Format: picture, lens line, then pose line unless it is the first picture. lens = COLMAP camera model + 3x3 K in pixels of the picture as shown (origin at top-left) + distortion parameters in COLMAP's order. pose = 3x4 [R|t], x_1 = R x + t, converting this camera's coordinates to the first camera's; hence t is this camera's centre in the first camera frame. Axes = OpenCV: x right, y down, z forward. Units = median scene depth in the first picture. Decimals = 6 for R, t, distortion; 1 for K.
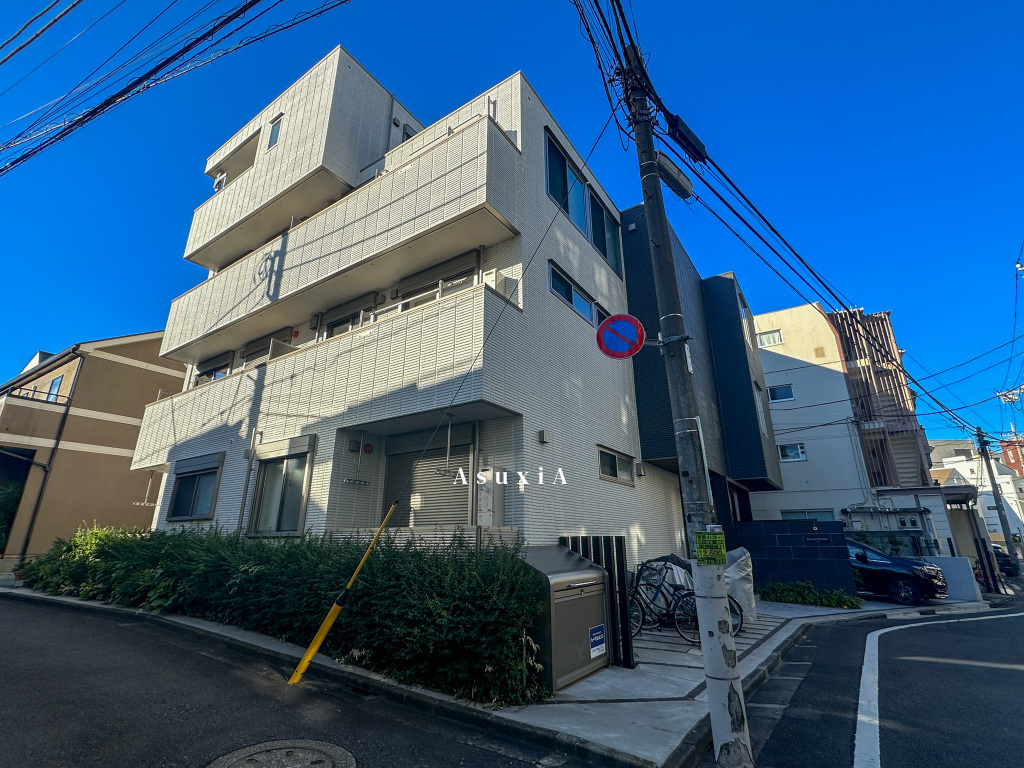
lens RADIAL K [[478.5, 0, 517.4], [0, 478.5, 383.7], [0, 0, 1]] dist [-0.000526, -0.000065]
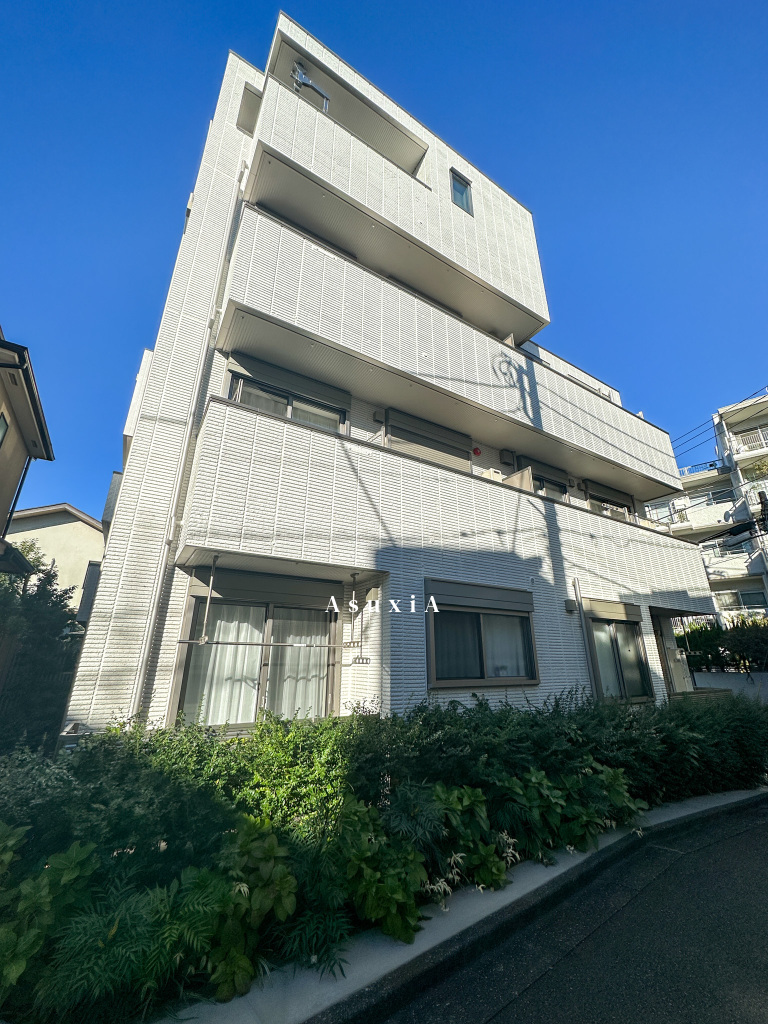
lens RADIAL K [[406.4, 0, 382.7], [0, 406.4, 510.9], [0, 0, 1]] dist [-0.002989, 0.000644]
pose [[0.416398, 0.317624, 0.851897, -1.391270], [-0.294248, 0.933643, -0.204278, 0.237733], [-0.860251, -0.165608, 0.482227, 0.973528]]
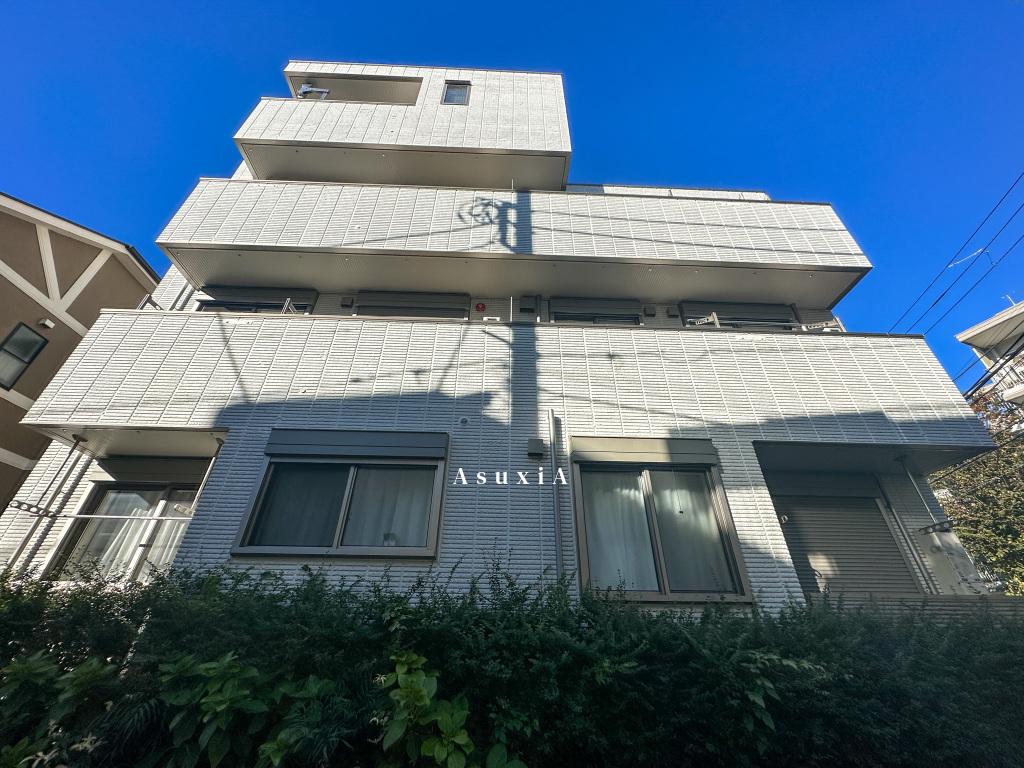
lens RADIAL K [[406.4, 0, 511.4], [0, 406.4, 379.2], [0, 0, 1]] dist [-0.002989, 0.000644]
pose [[0.808002, 0.331087, 0.487354, -0.866530], [-0.197513, 0.931524, -0.305373, 0.227876], [-0.555087, 0.150483, 0.818067, 0.595833]]
